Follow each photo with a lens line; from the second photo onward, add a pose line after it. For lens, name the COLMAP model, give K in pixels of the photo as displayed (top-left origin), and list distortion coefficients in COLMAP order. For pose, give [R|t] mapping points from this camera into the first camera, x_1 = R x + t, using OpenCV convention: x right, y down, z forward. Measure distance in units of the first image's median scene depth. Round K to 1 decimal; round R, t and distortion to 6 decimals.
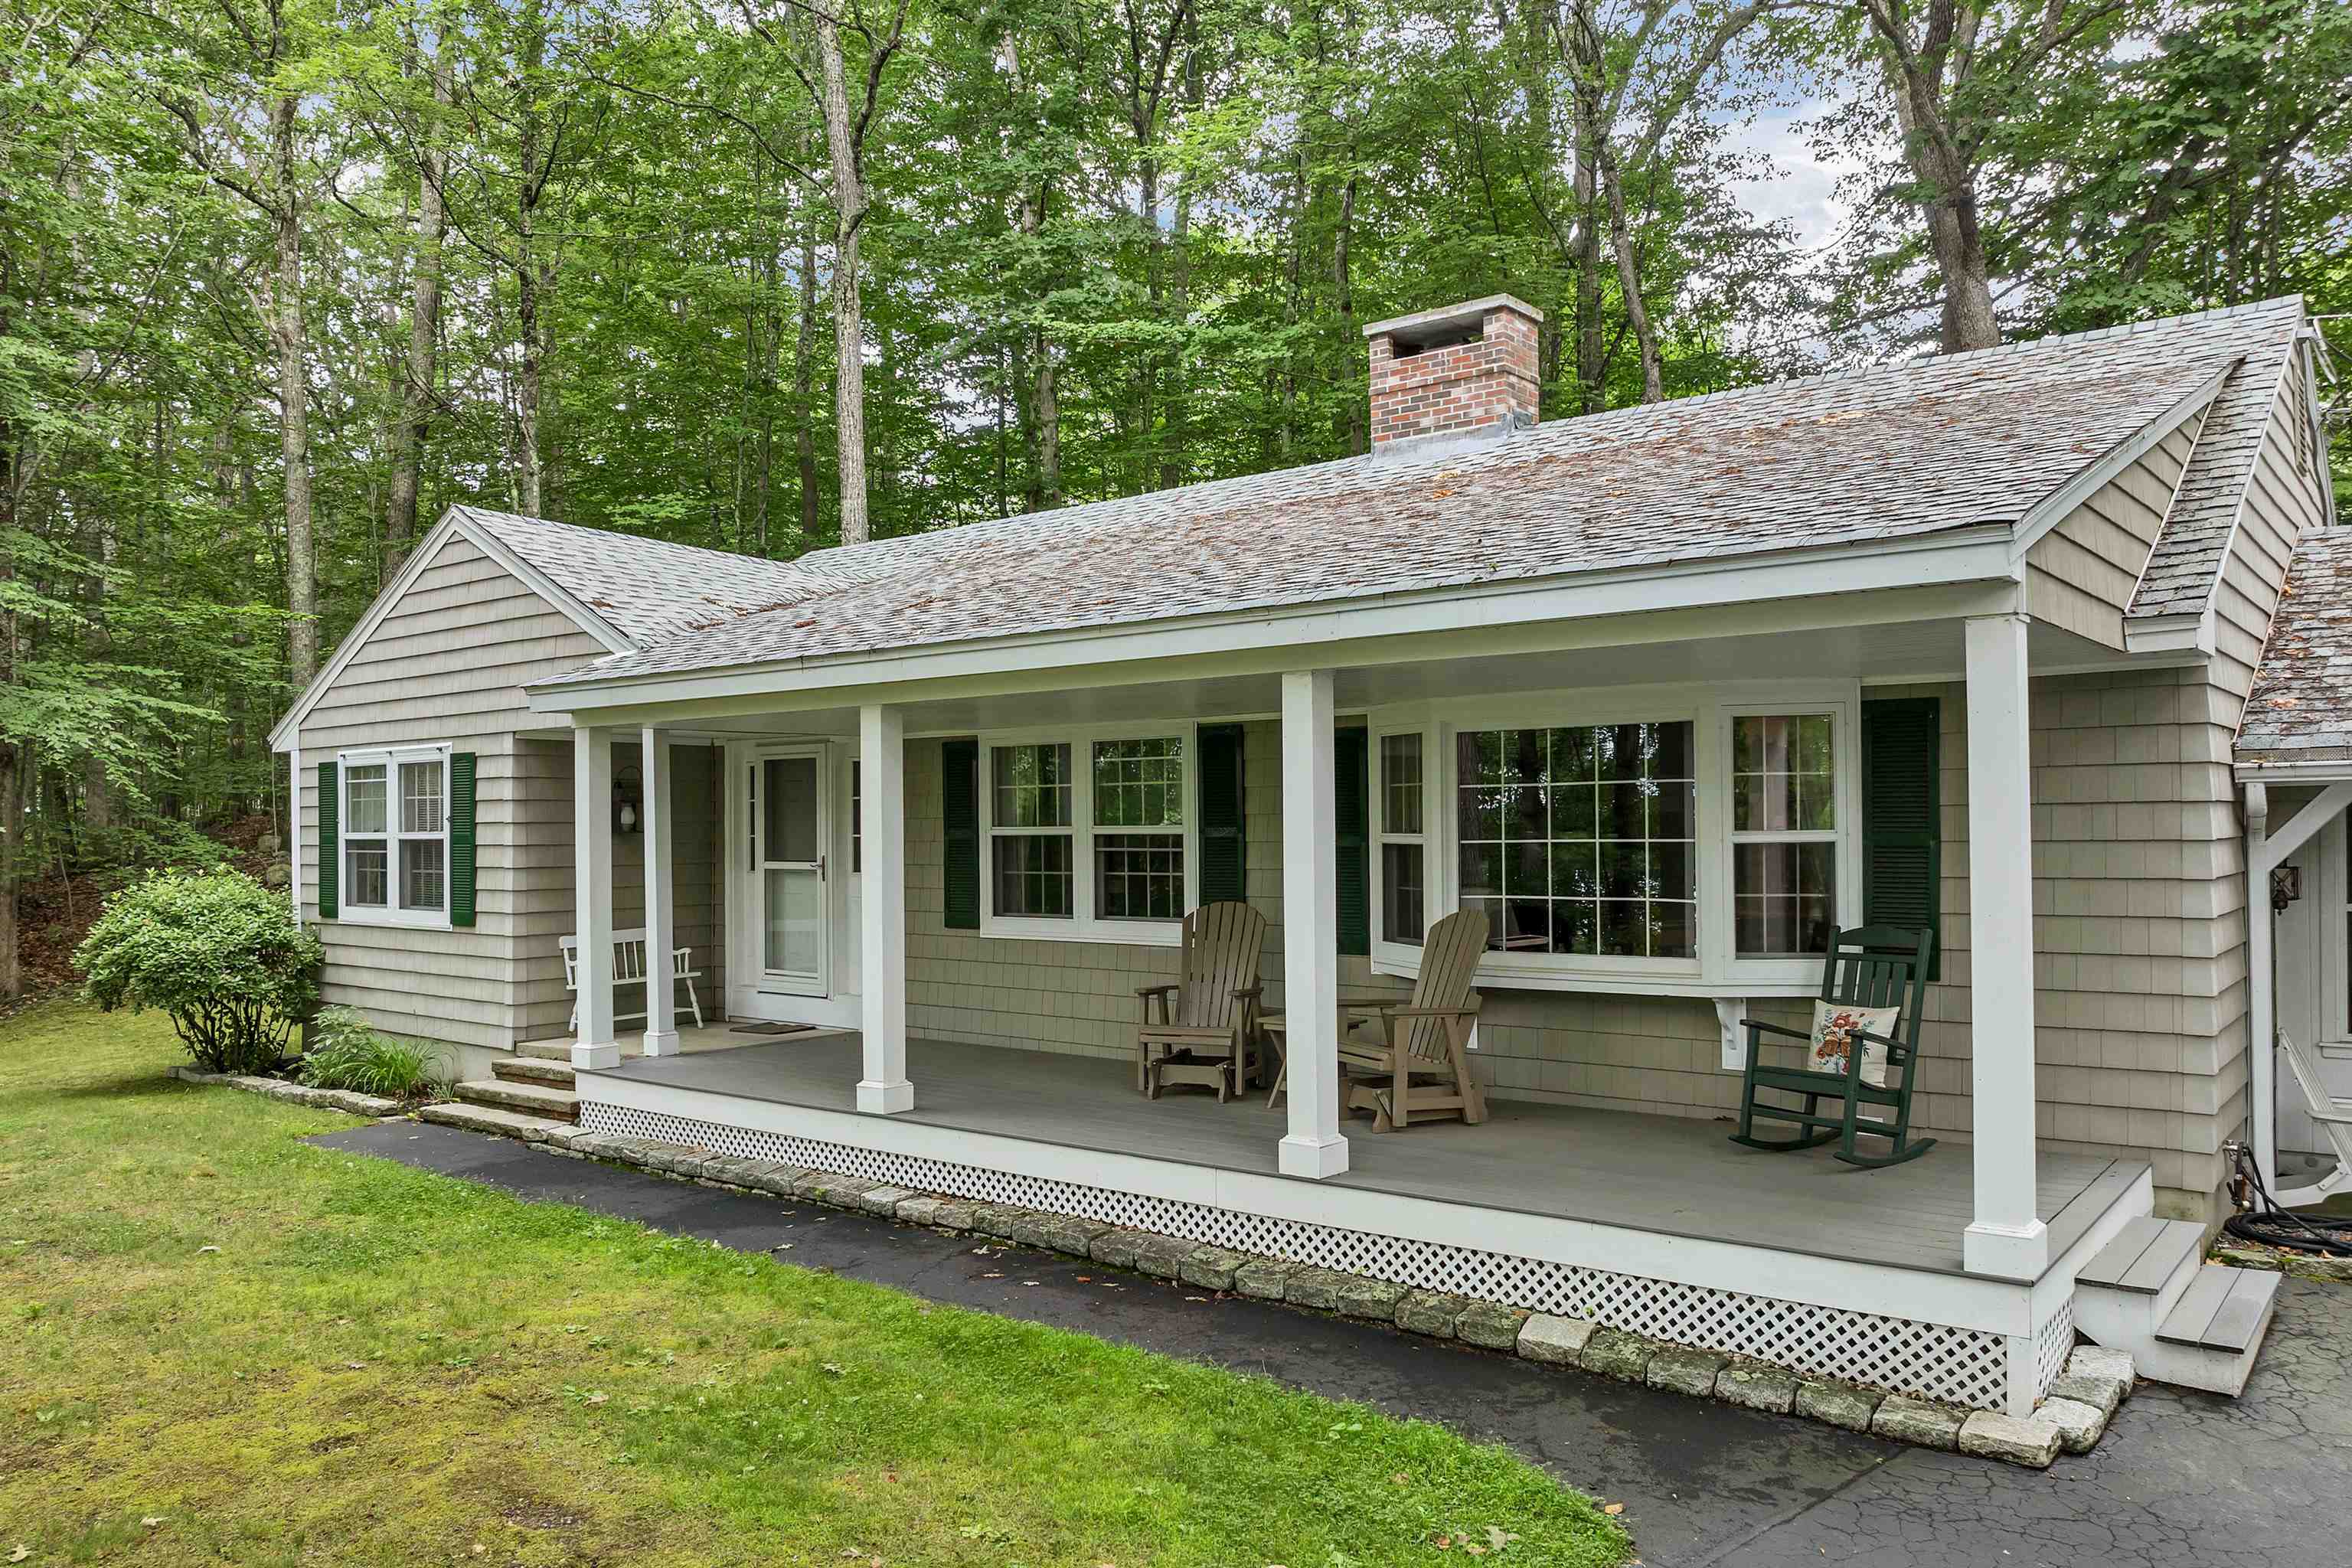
lens RADIAL K [[1672.5, 0, 1174.1], [0, 1672.5, 790.6], [0, 0, 1]] dist [-0.026537, -0.001407]
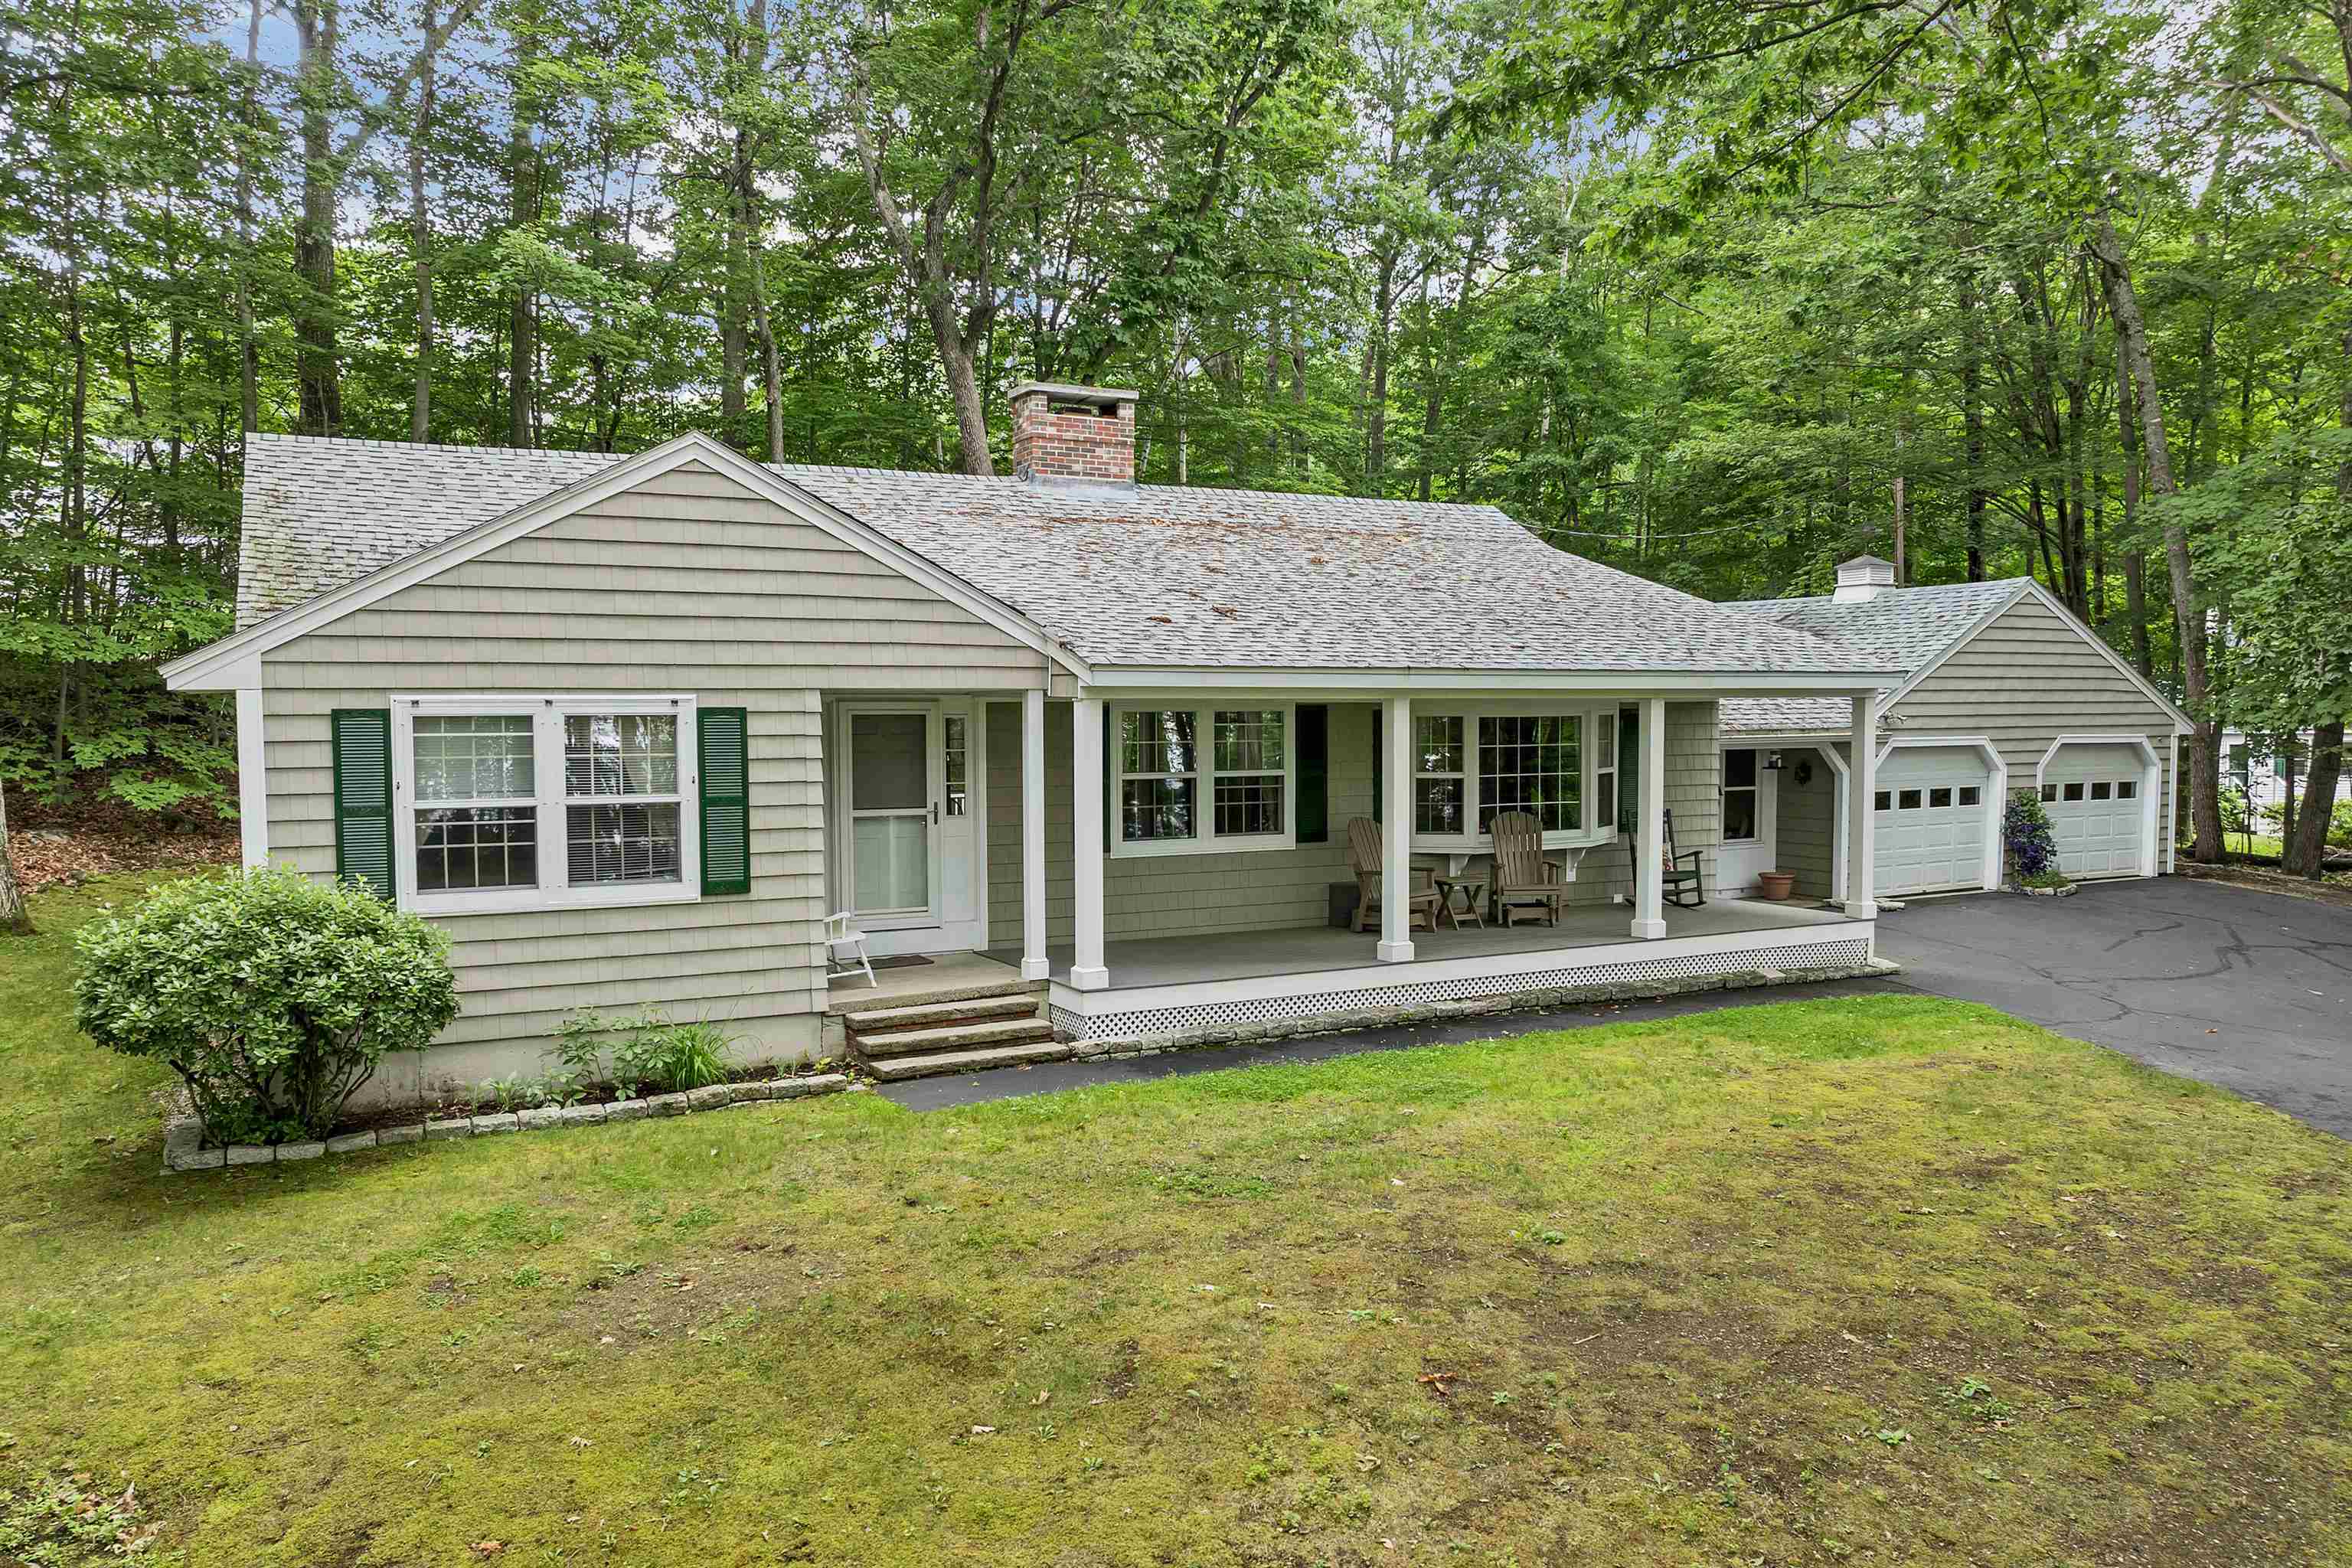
lens RADIAL K [[1672.5, 0, 1171.8], [0, 1672.5, 789.7], [0, 0, 1]] dist [-0.026537, -0.001407]
pose [[0.407885, -0.035111, 0.912358, -1.180943], [-0.016210, 0.998824, 0.045686, -0.023498], [-0.912890, -0.033424, 0.406836, 0.401841]]
